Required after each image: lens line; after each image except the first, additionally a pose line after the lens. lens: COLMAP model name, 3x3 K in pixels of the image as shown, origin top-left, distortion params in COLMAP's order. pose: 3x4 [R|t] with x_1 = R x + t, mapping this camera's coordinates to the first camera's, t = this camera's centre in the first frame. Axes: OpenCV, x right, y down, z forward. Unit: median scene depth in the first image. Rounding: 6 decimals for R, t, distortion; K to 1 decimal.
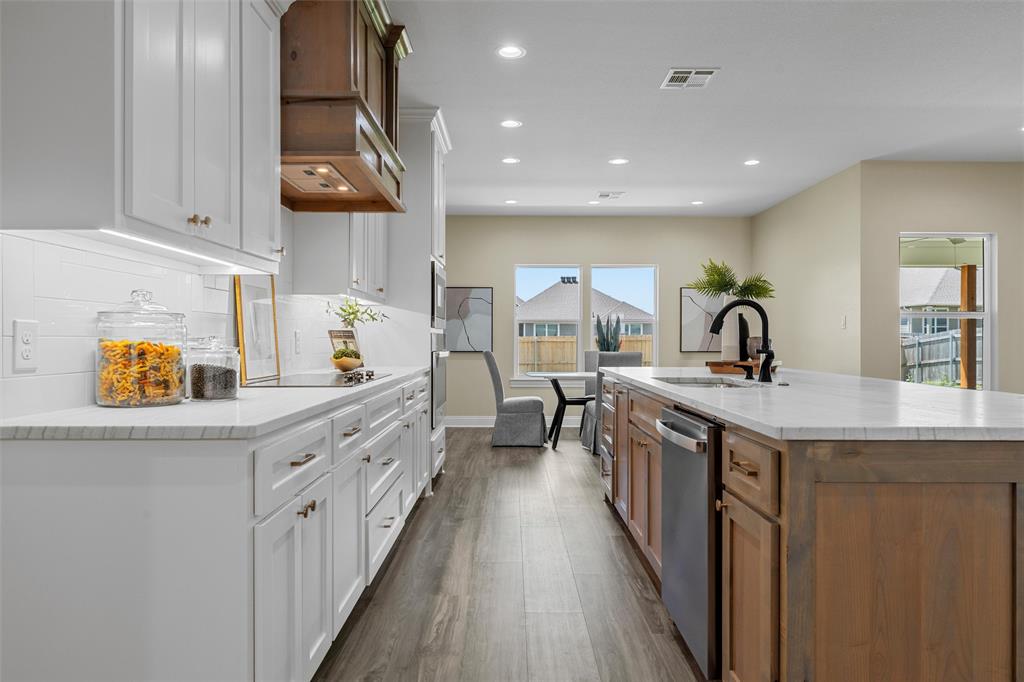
lens RADIAL K [[630.4, 0, 512.0], [0, 630.4, 341.0], [0, 0, 1]] dist [0.000968, 0.000396]
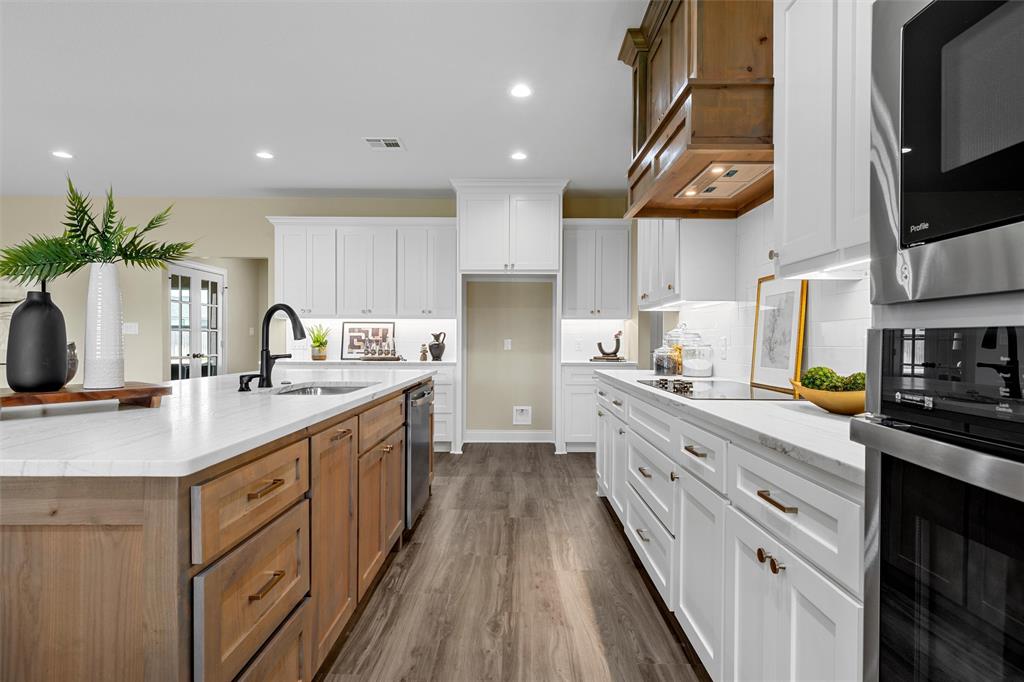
lens RADIAL K [[630.4, 0, 512.0], [0, 630.4, 341.0], [0, 0, 1]] dist [0.000968, 0.000396]
pose [[-0.999980, -0.005015, 0.003792, 0.005103], [-0.004991, 0.999968, 0.006238, -0.013202], [-0.003824, 0.006219, -0.999973, 1.621206]]
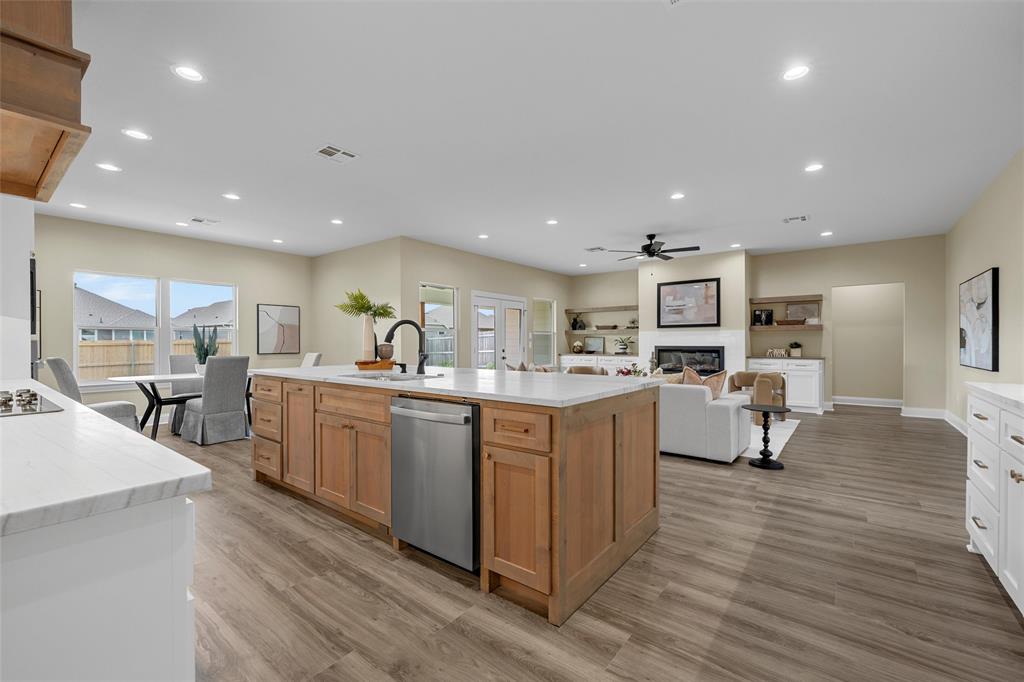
lens RADIAL K [[423.7, 0, 508.2], [0, 423.7, 344.7], [0, 0, 1]] dist [-0.001148, -0.000368]
pose [[0.629882, -0.005544, 0.776671, -0.218078], [0.003667, 0.999985, 0.004164, -0.008373], [-0.776682, 0.000225, 0.629893, 0.145384]]
